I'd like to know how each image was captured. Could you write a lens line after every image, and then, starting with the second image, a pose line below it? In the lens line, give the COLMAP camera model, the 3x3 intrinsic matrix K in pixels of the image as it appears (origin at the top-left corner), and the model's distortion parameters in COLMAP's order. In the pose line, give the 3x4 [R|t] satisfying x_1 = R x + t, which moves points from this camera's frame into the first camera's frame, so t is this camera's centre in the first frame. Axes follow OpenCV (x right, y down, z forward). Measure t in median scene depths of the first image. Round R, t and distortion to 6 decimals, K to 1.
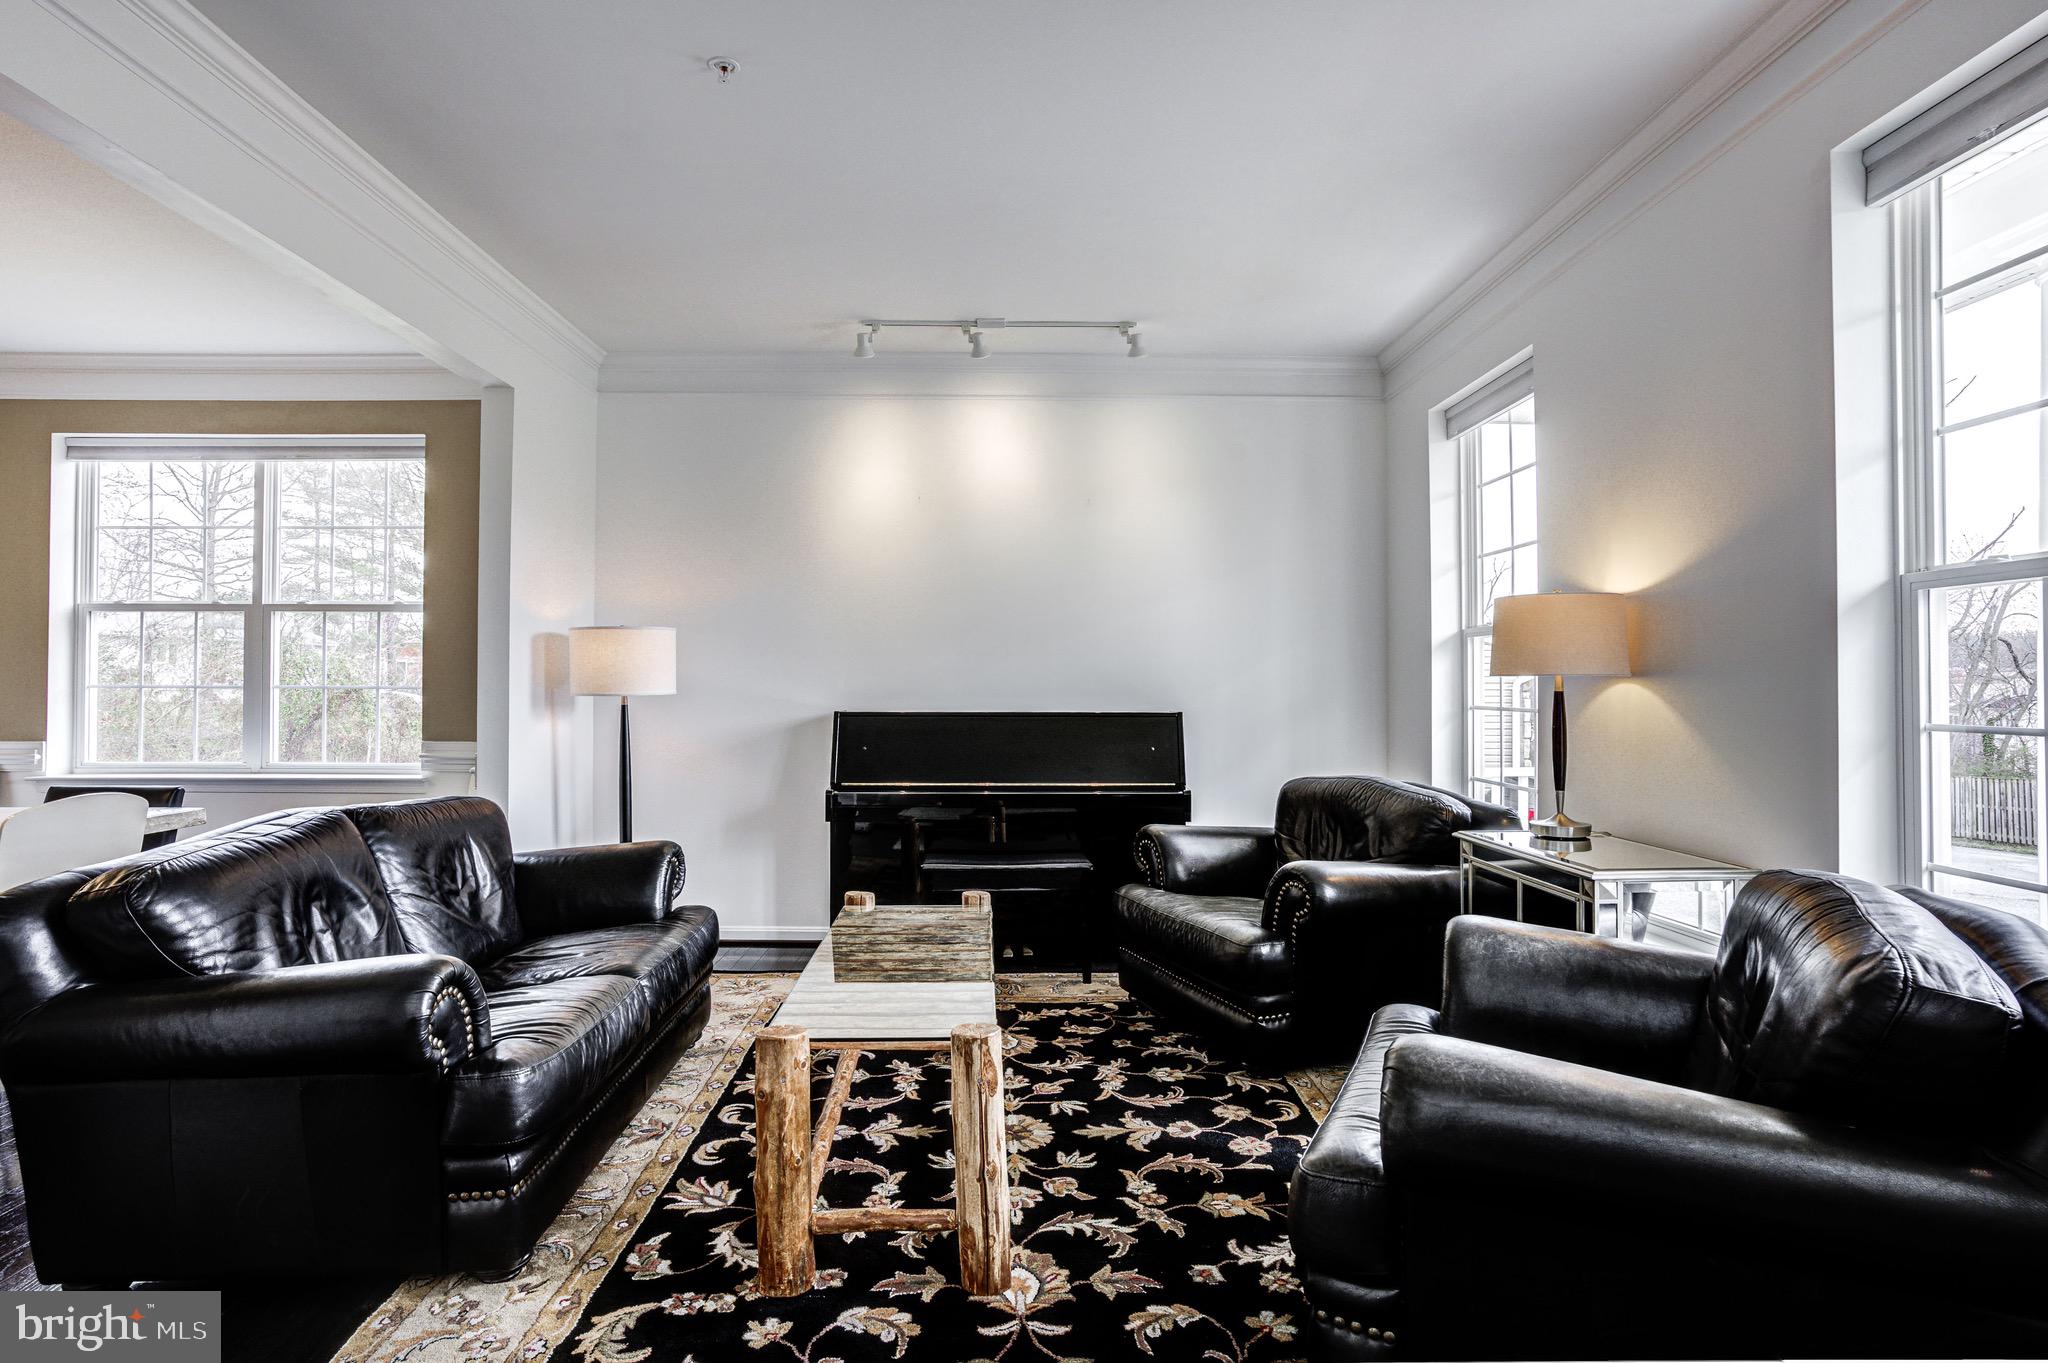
lens RADIAL K [[994.1, 0, 982.3], [0, 994.1, 671.9], [0, 0, 1]] dist [-0.043079, 0.026305]
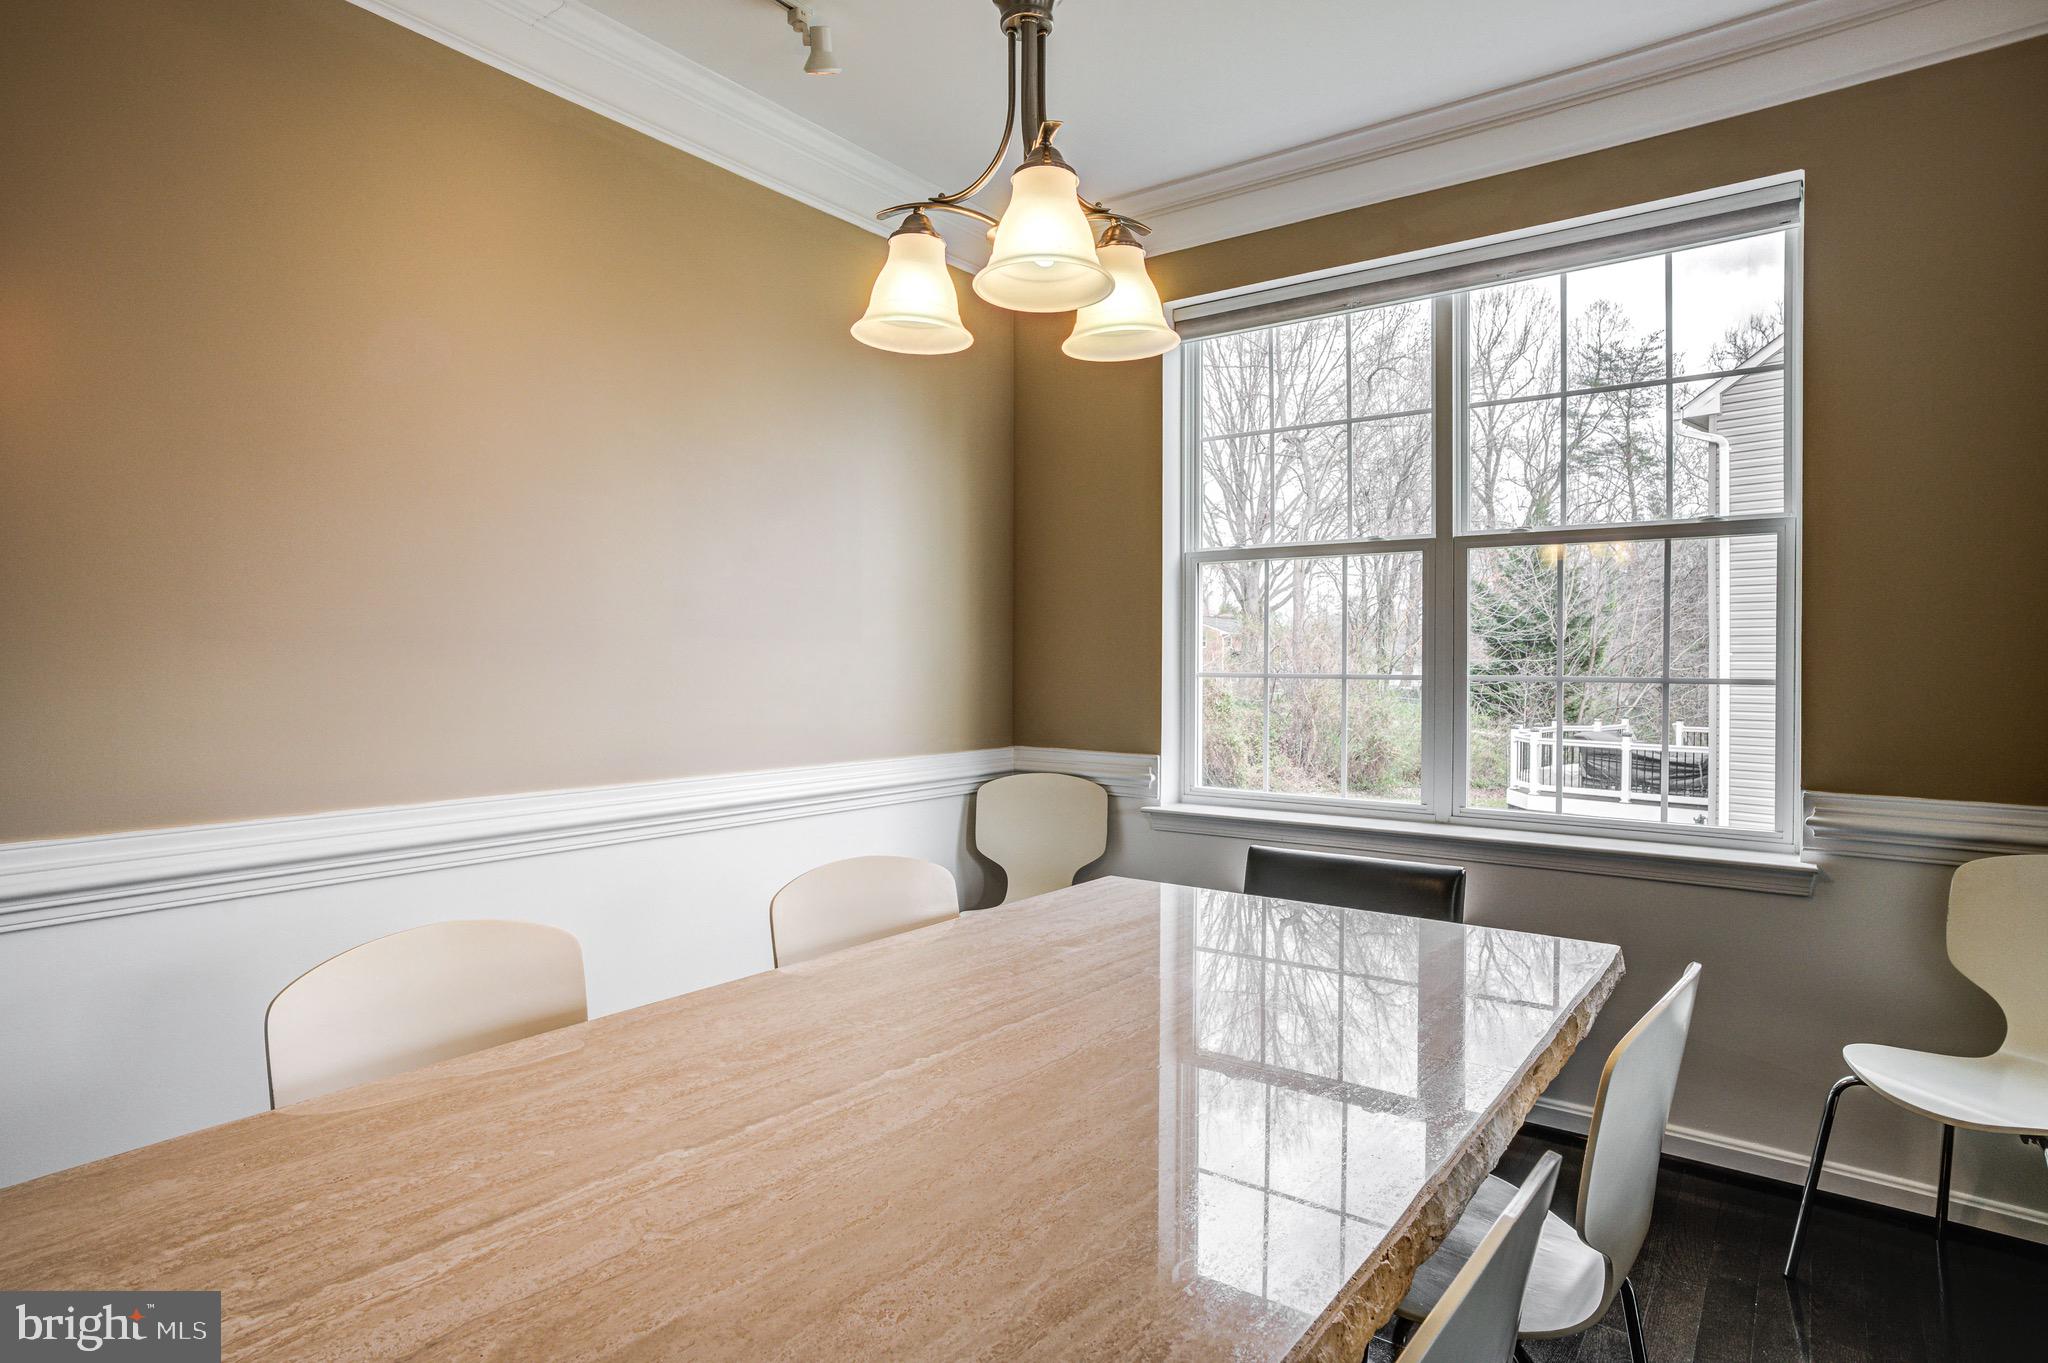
lens RADIAL K [[1110.6, 0, 1010.3], [0, 1110.6, 683.9], [0, 0, 1]] dist [-0.020486, 0.000309]
pose [[0.791931, 0.011111, -0.610509, -0.545153], [0.011358, 0.999393, 0.032922, -0.005742], [0.610505, -0.033006, 0.791324, 0.309474]]
